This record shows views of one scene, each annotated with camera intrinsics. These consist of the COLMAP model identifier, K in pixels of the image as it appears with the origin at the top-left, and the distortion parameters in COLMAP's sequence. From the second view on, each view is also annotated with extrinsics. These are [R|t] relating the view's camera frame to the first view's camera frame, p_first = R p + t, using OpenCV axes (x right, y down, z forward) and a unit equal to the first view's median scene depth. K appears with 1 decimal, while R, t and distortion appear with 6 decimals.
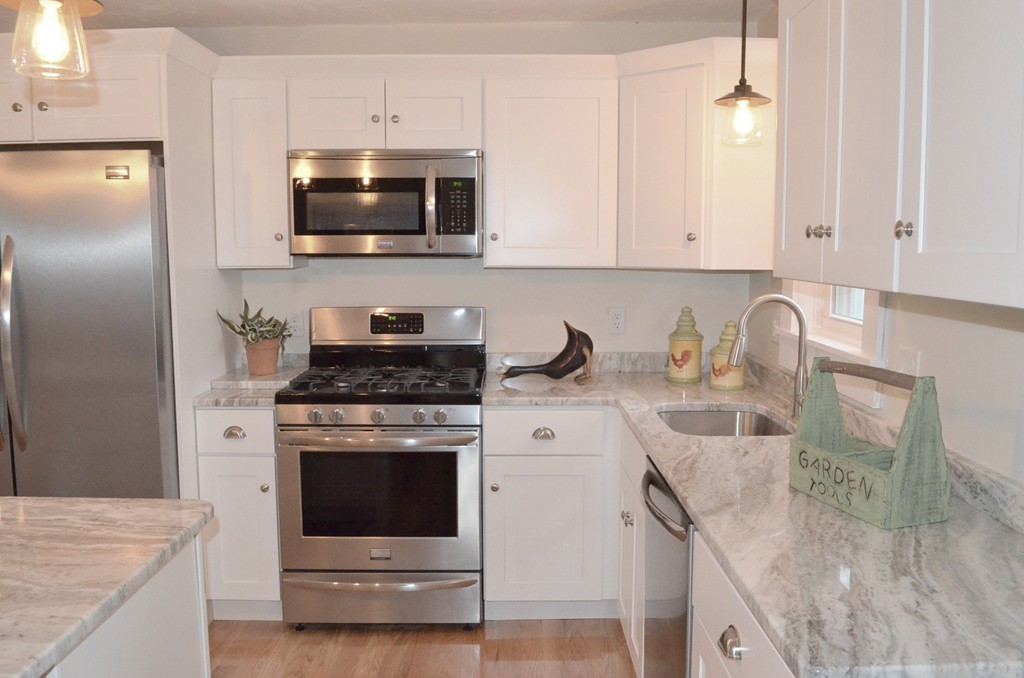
lens RADIAL K [[851.5, 0, 511.6], [0, 851.5, 343.2], [0, 0, 1]] dist [-0.084282, 0.005754]
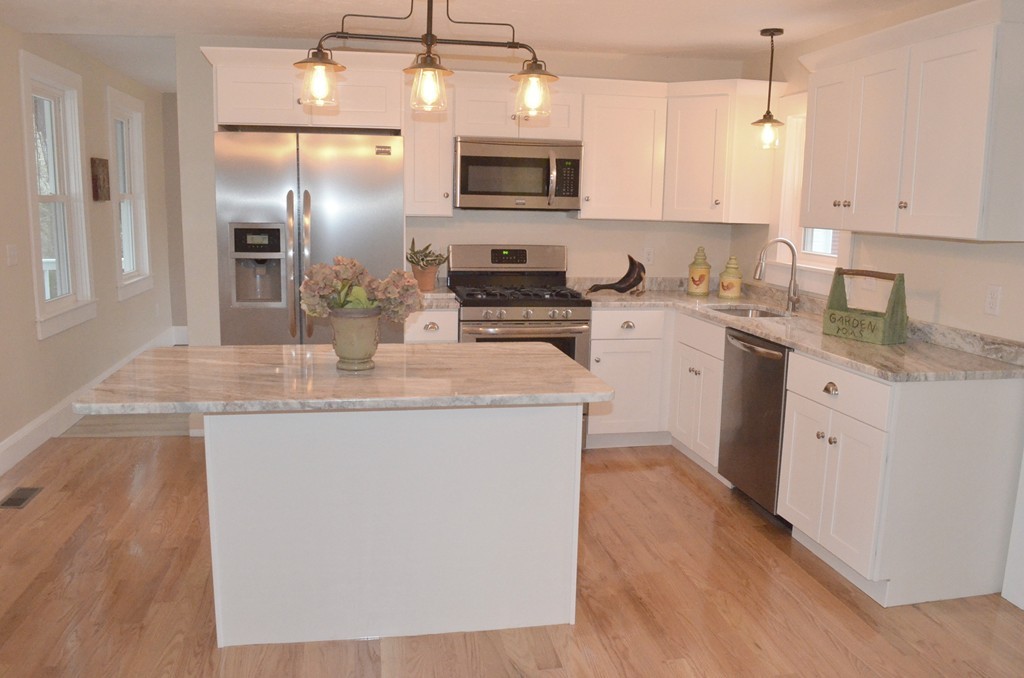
lens RADIAL K [[805.3, 0, 511.8], [0, 805.3, 344.8], [0, 0, 1]] dist [-0.087850, 0.013478]
pose [[0.982262, -0.012391, 0.187103, -0.436691], [0.000971, 0.998137, 0.061003, 0.049491], [-0.187510, -0.059739, 0.980444, -0.409295]]
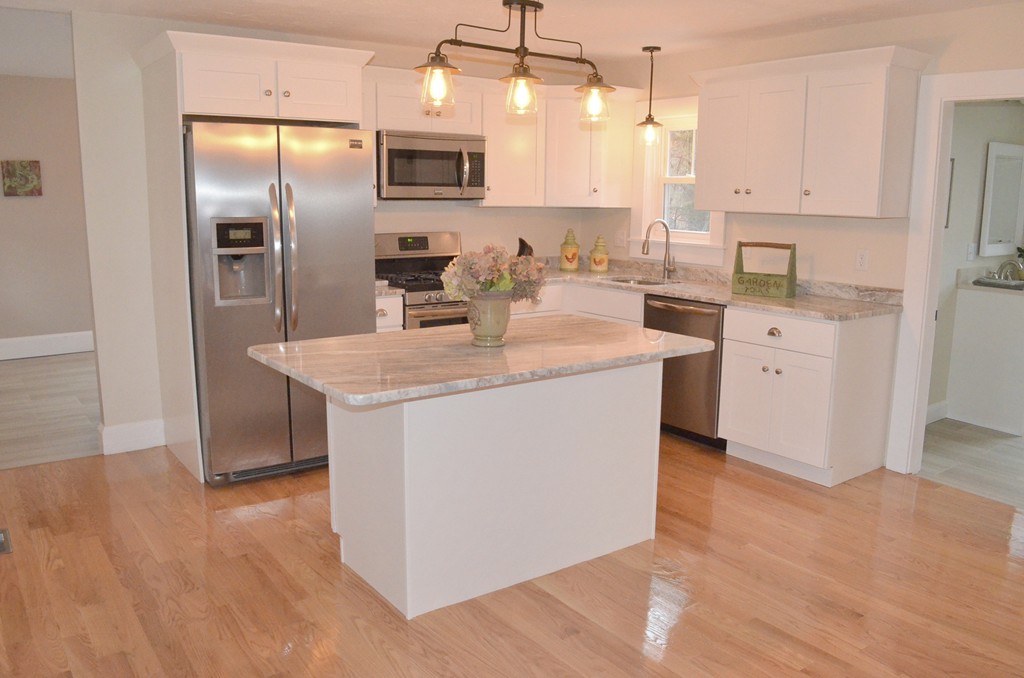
lens RADIAL K [[805.3, 0, 511.8], [0, 805.3, 344.8], [0, 0, 1]] dist [-0.087850, 0.013478]
pose [[0.808399, -0.099647, 0.580139, -0.958271], [0.056328, 0.994140, 0.092268, 0.039555], [-0.585933, -0.041911, 0.809275, -0.331583]]
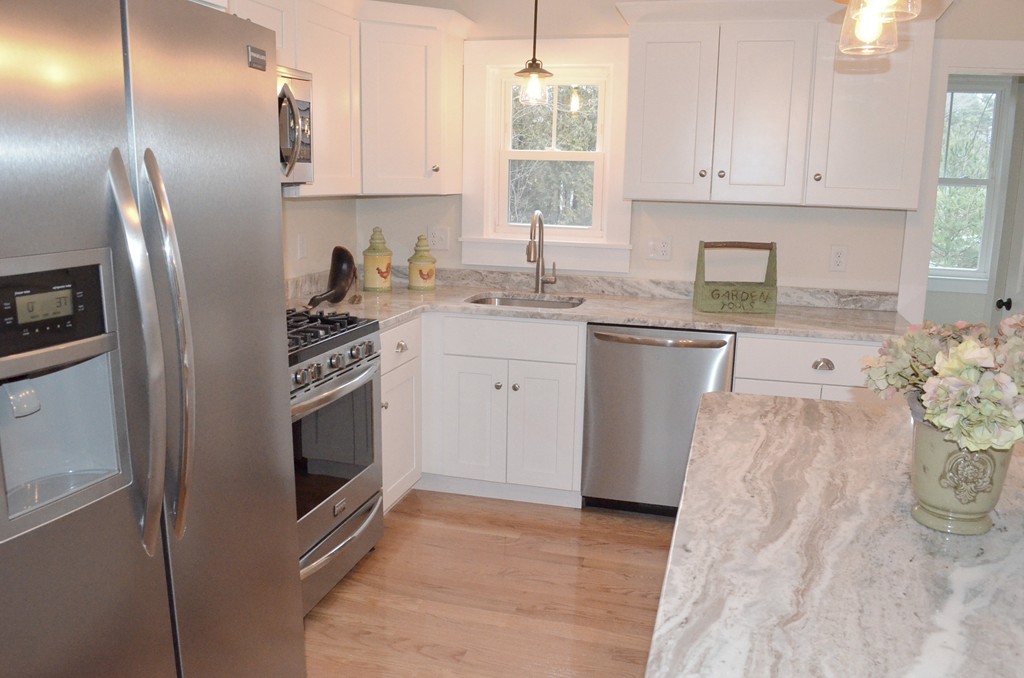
lens RADIAL K [[805.3, 0, 511.8], [0, 805.3, 344.8], [0, 0, 1]] dist [-0.087850, 0.013478]
pose [[0.272645, -0.191784, 0.942806, -0.877761], [0.091215, 0.980670, 0.173108, -0.061742], [-0.957781, 0.038801, 0.284868, 0.538562]]
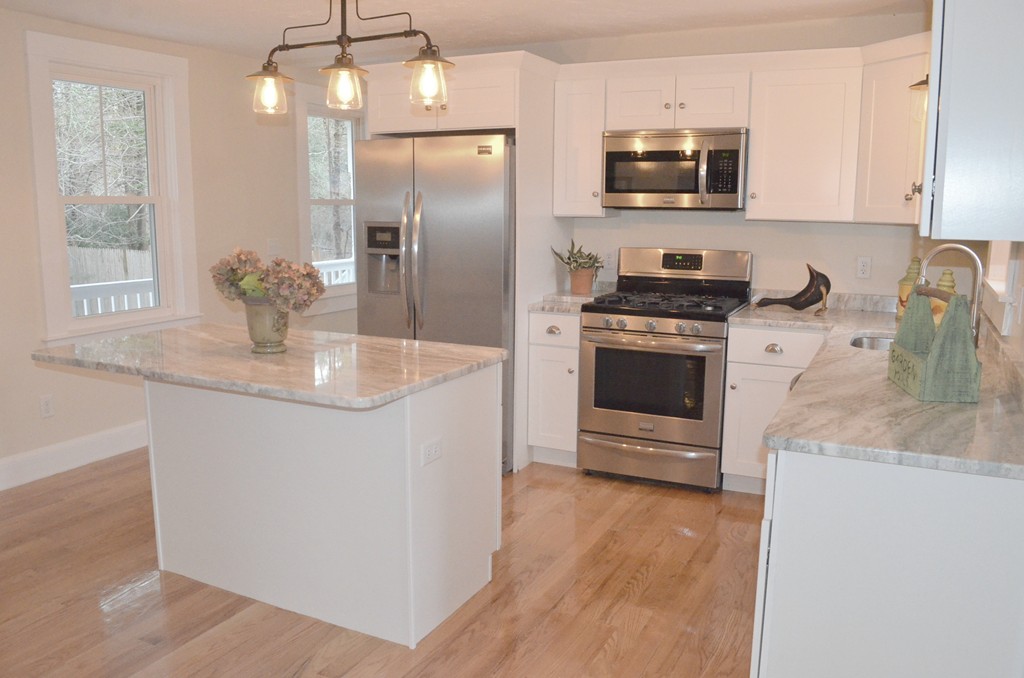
lens RADIAL K [[805.3, 0, 511.8], [0, 805.3, 344.8], [0, 0, 1]] dist [-0.087850, 0.013478]
pose [[0.895169, 0.082352, -0.438052, 0.203225], [-0.057833, 0.995935, 0.069050, 0.038196], [0.441958, -0.036477, 0.896294, -0.254192]]
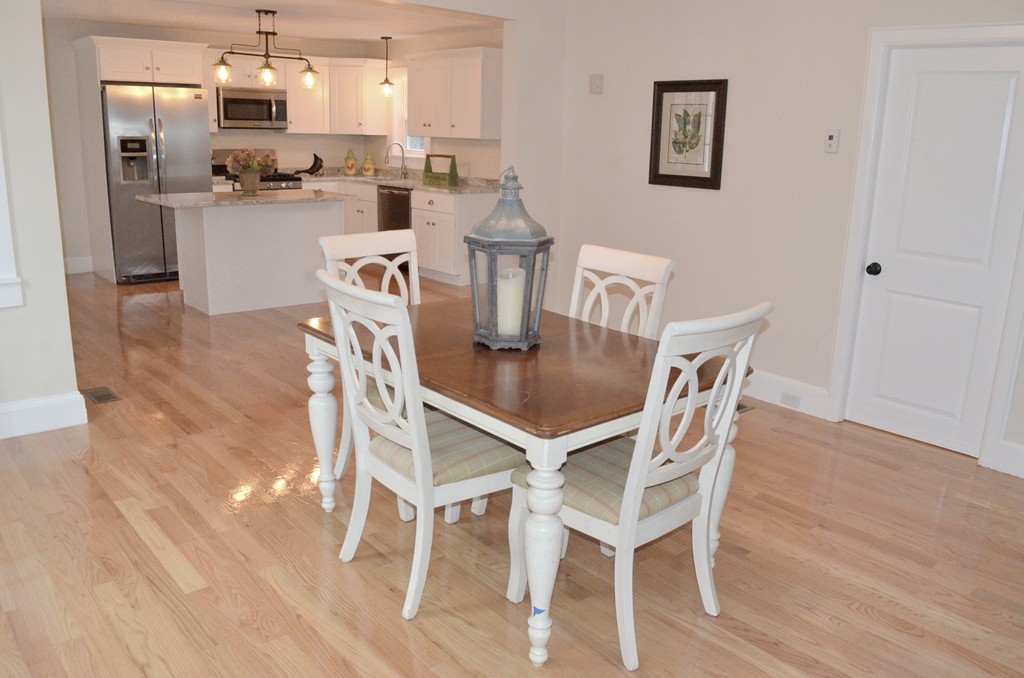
lens RADIAL K [[805.3, 0, 511.8], [0, 805.3, 344.8], [0, 0, 1]] dist [-0.087850, 0.013478]
pose [[0.750060, -0.147314, 0.644755, -1.278717], [0.044365, 0.983889, 0.173189, 0.174583], [-0.659880, -0.101298, 0.744511, -1.493743]]
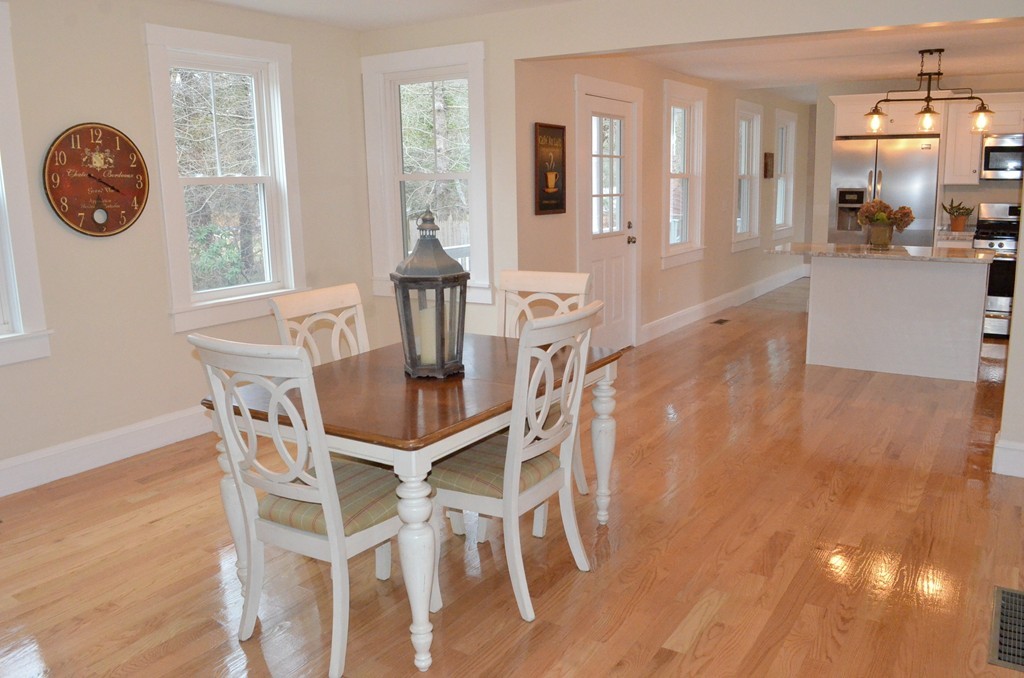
lens RADIAL K [[805.3, 0, 511.8], [0, 805.3, 344.8], [0, 0, 1]] dist [-0.087850, 0.013478]
pose [[0.841129, 0.093403, -0.532707, -0.163035], [-0.044367, 0.993571, 0.104155, 0.189923], [0.539011, -0.063973, 0.839866, -1.579514]]
